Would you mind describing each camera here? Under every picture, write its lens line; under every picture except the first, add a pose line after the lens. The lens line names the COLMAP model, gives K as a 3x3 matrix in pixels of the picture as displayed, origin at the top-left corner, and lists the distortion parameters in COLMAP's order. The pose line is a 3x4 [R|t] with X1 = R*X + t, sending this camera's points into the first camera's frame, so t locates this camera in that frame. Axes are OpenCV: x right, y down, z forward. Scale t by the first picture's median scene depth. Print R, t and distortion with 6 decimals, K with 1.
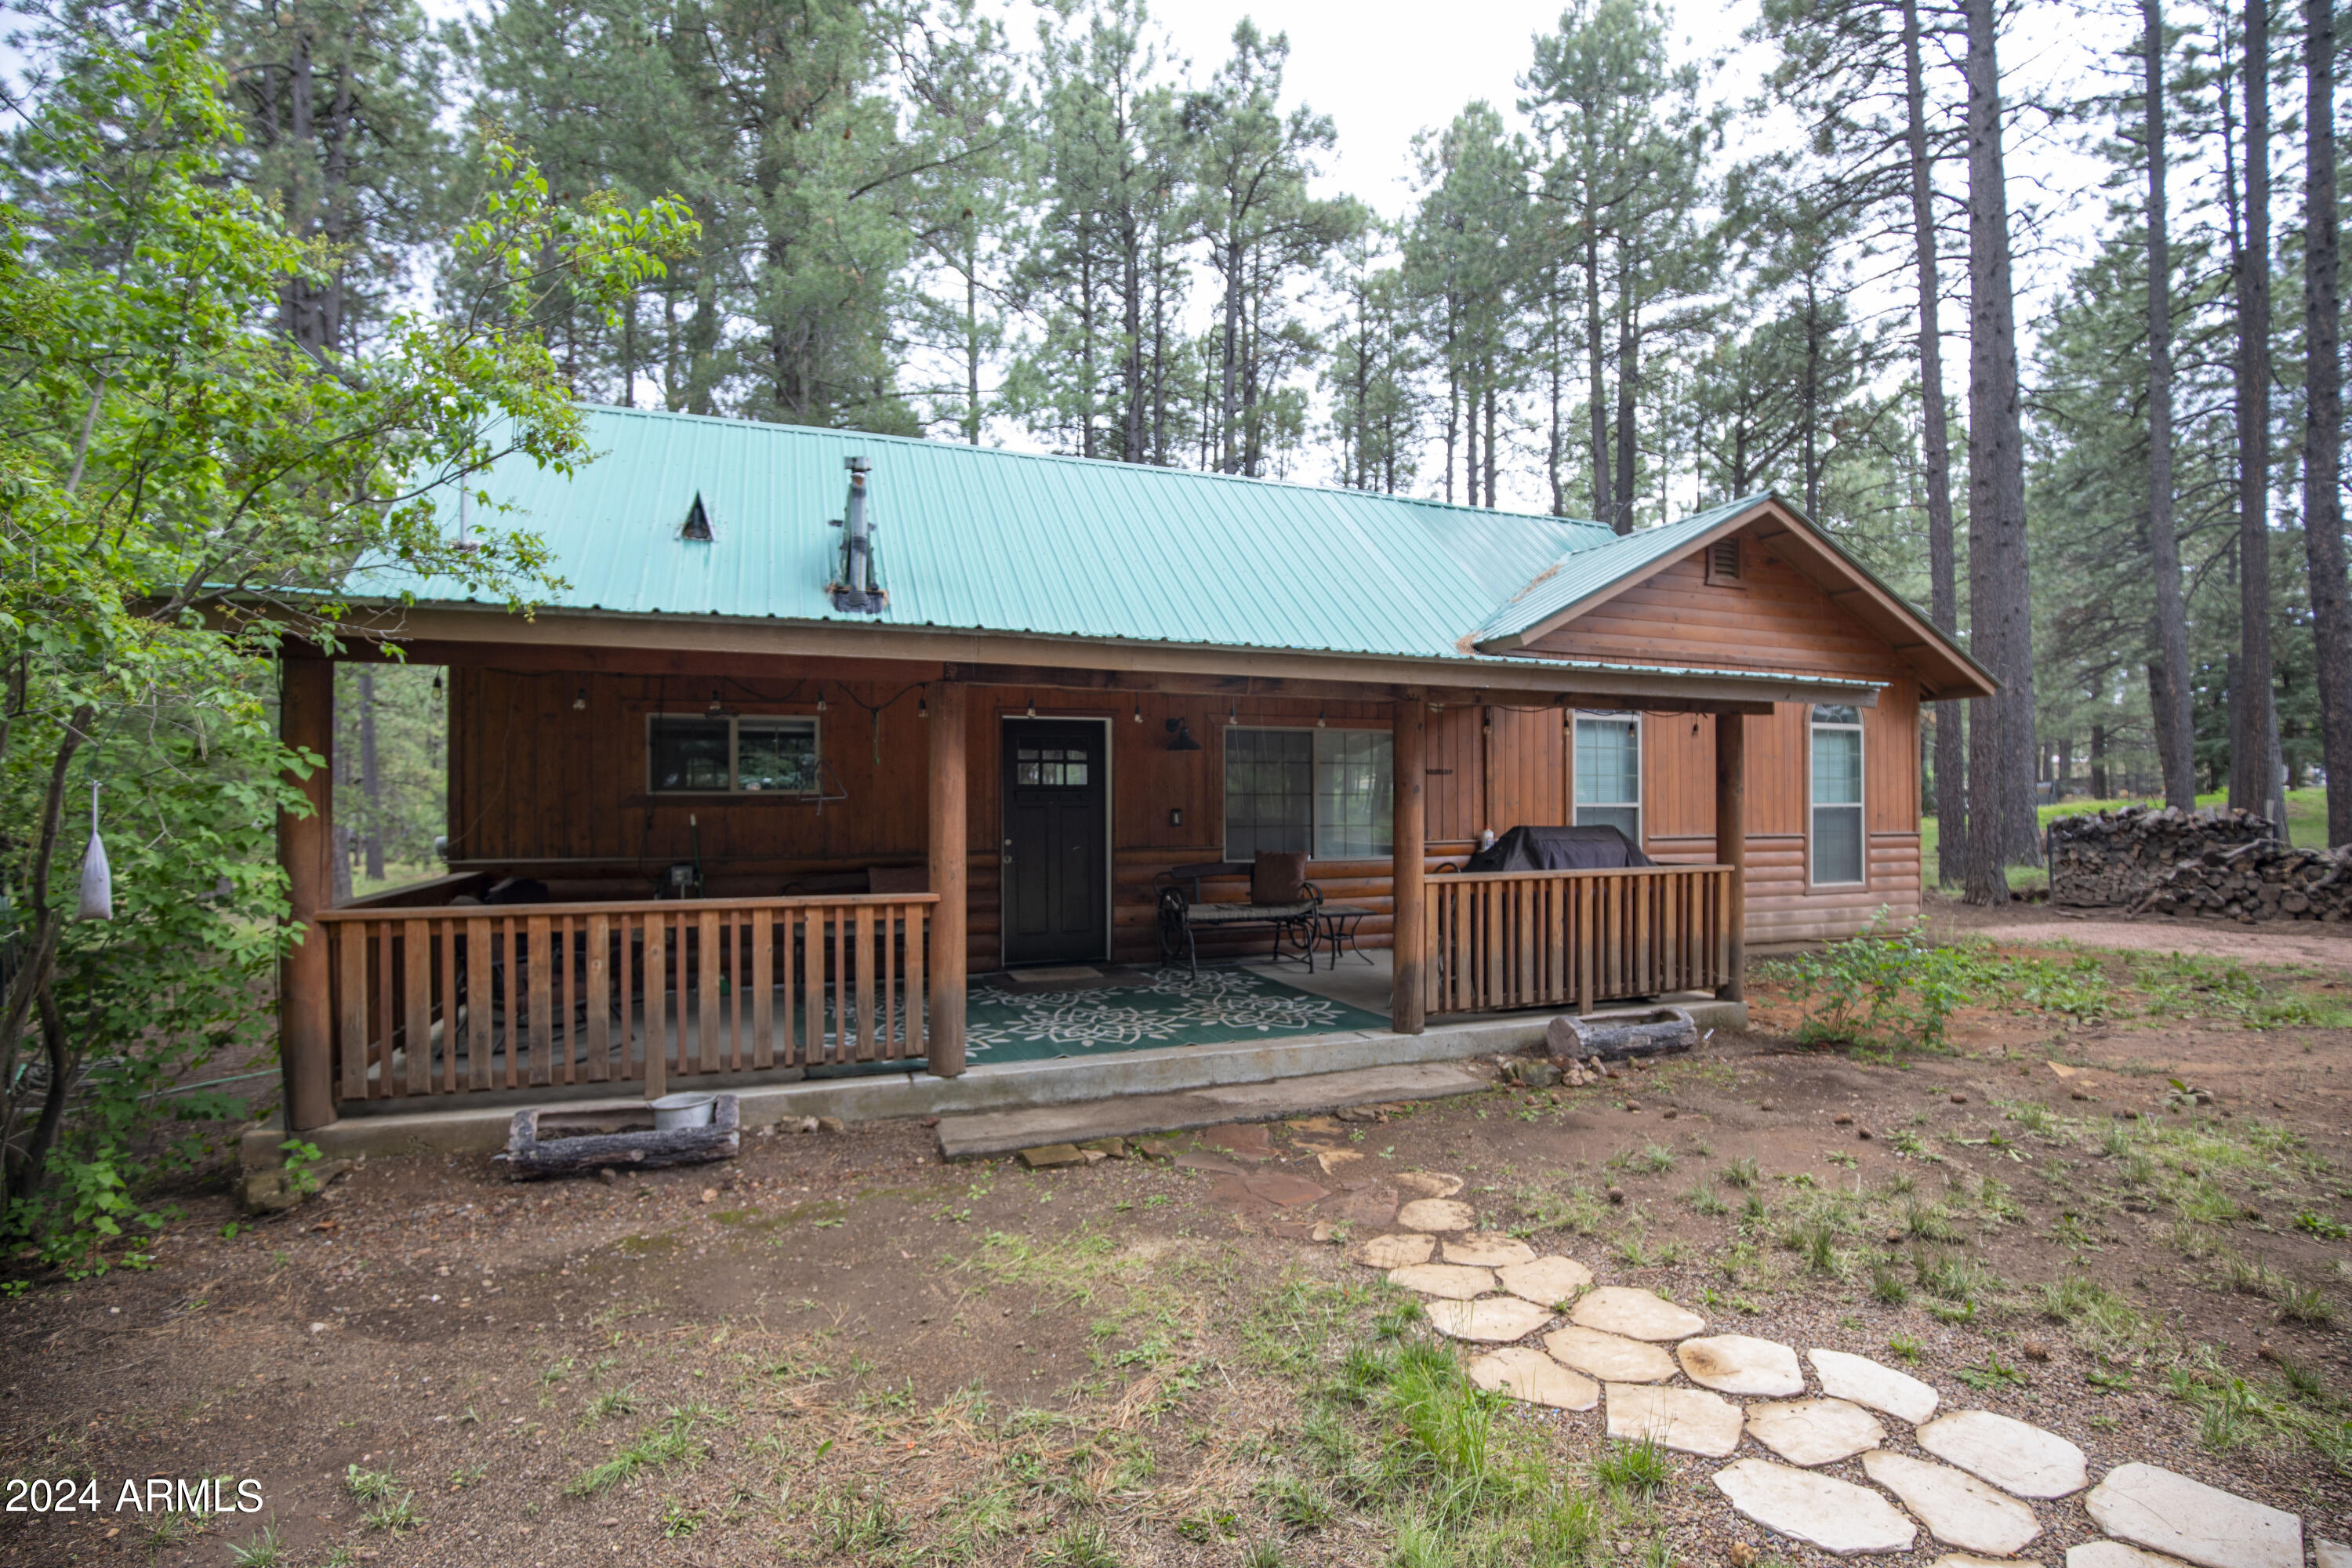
lens RADIAL K [[1092.1, 0, 1176.0], [0, 1092.1, 784.0], [0, 0, 1]] dist [-0.023776, 0.000354]
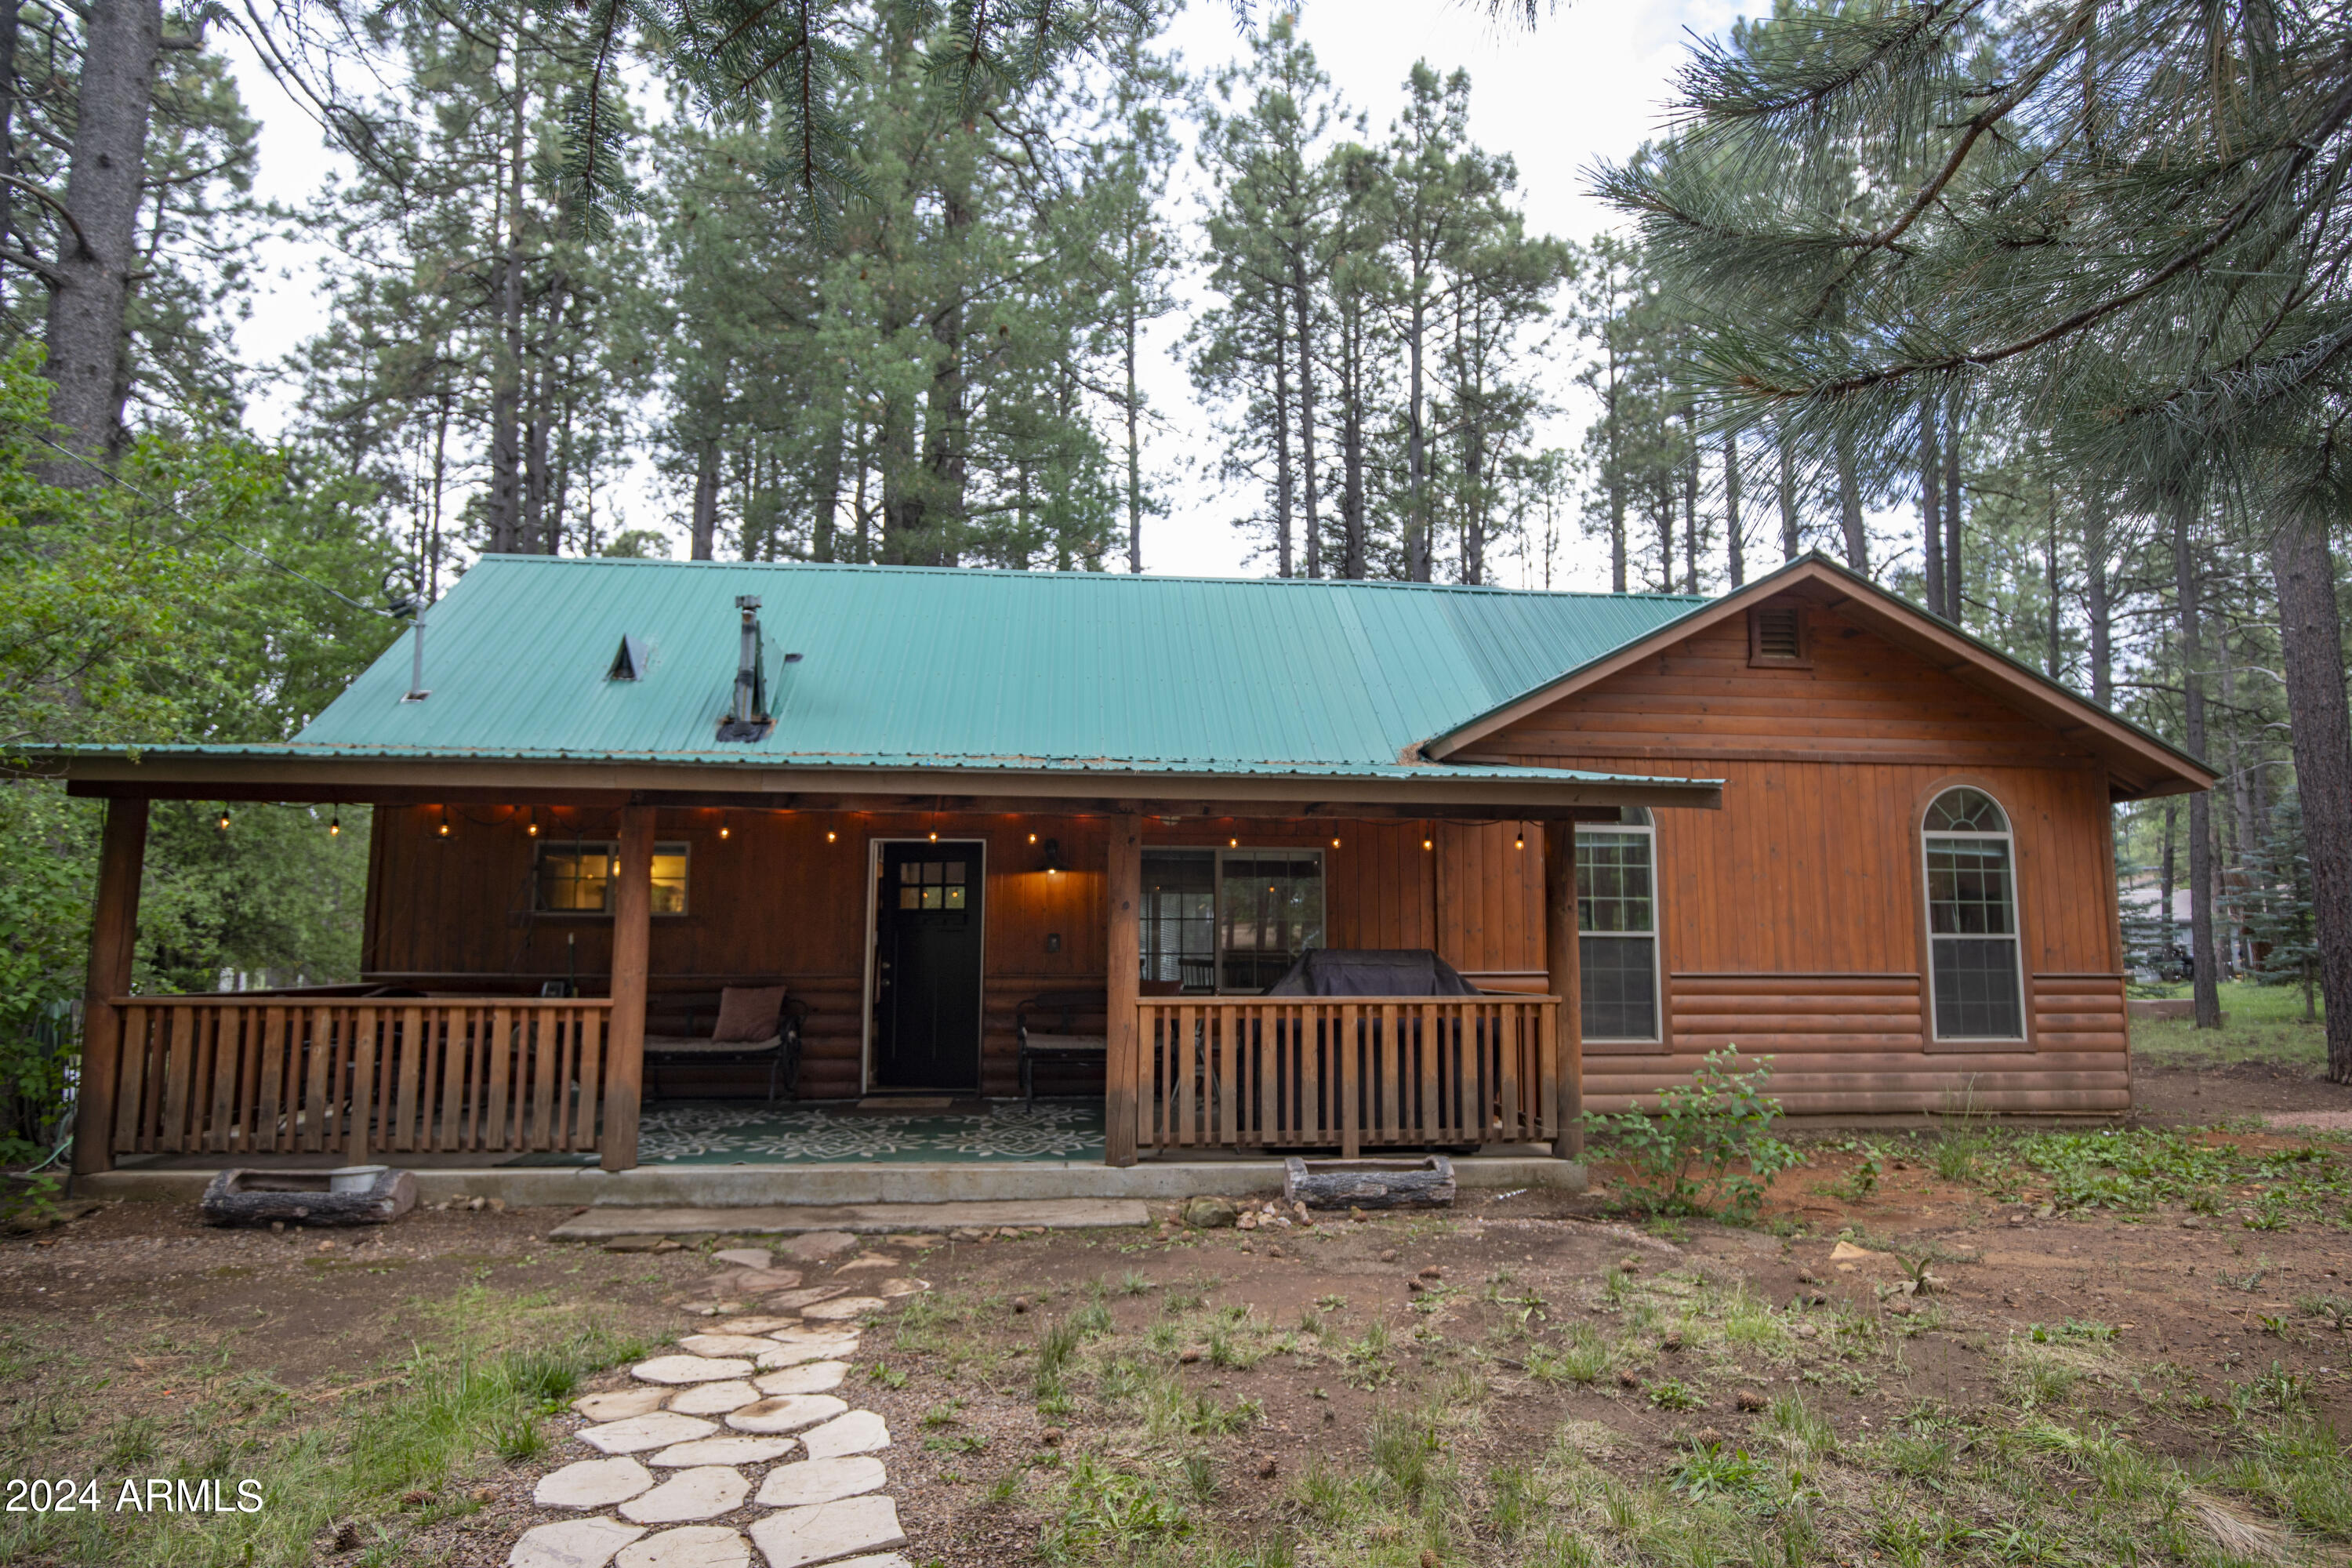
lens RADIAL K [[1299.2, 0, 1176.0], [0, 1299.2, 784.0], [0, 0, 1]] dist [-0.009056, -0.000144]
pose [[0.961555, -0.029107, -0.273064, 0.573478], [-0.000828, 0.994055, -0.108876, 0.022873], [0.274610, 0.104917, 0.955815, -0.092329]]
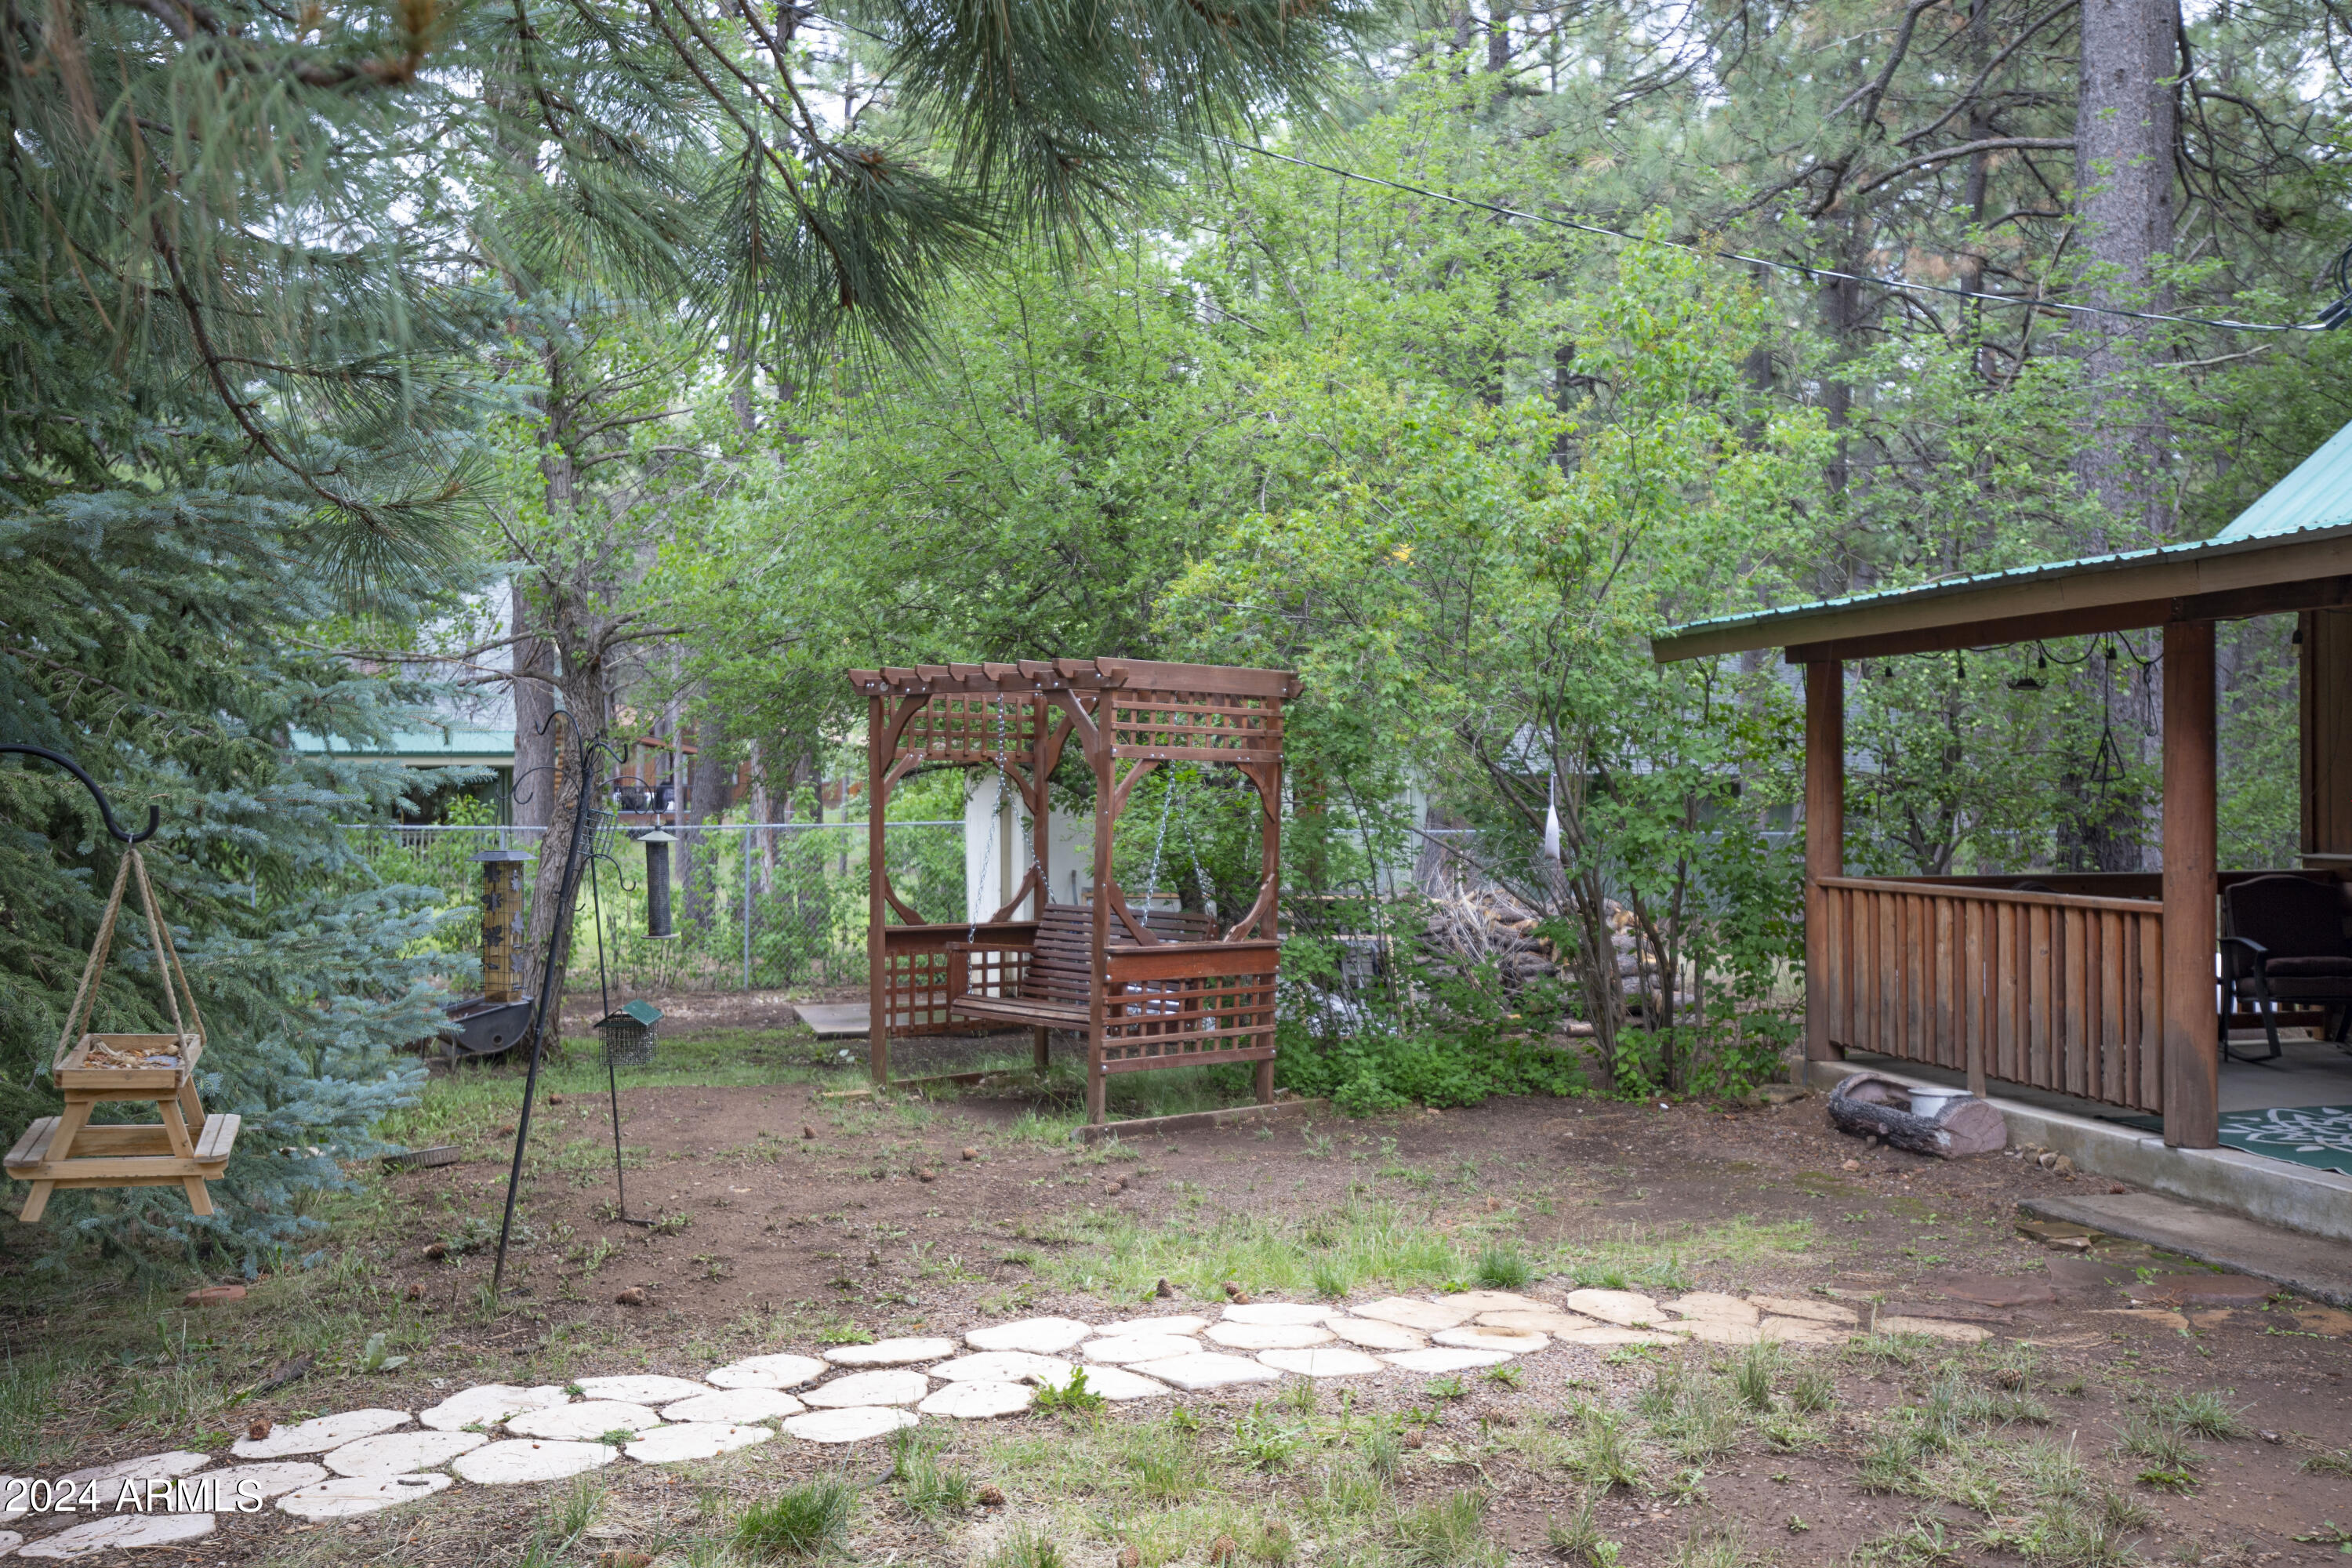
lens RADIAL K [[2238.4, 0, 1173.1], [0, 2238.4, 828.4], [0, 0, 1]] dist [0.017371, -0.001952]
pose [[-0.143753, 0.019961, -0.989412, 1.194014], [0.020307, 0.999646, 0.017217, 0.005975], [0.989405, -0.017617, -0.144107, 0.454907]]
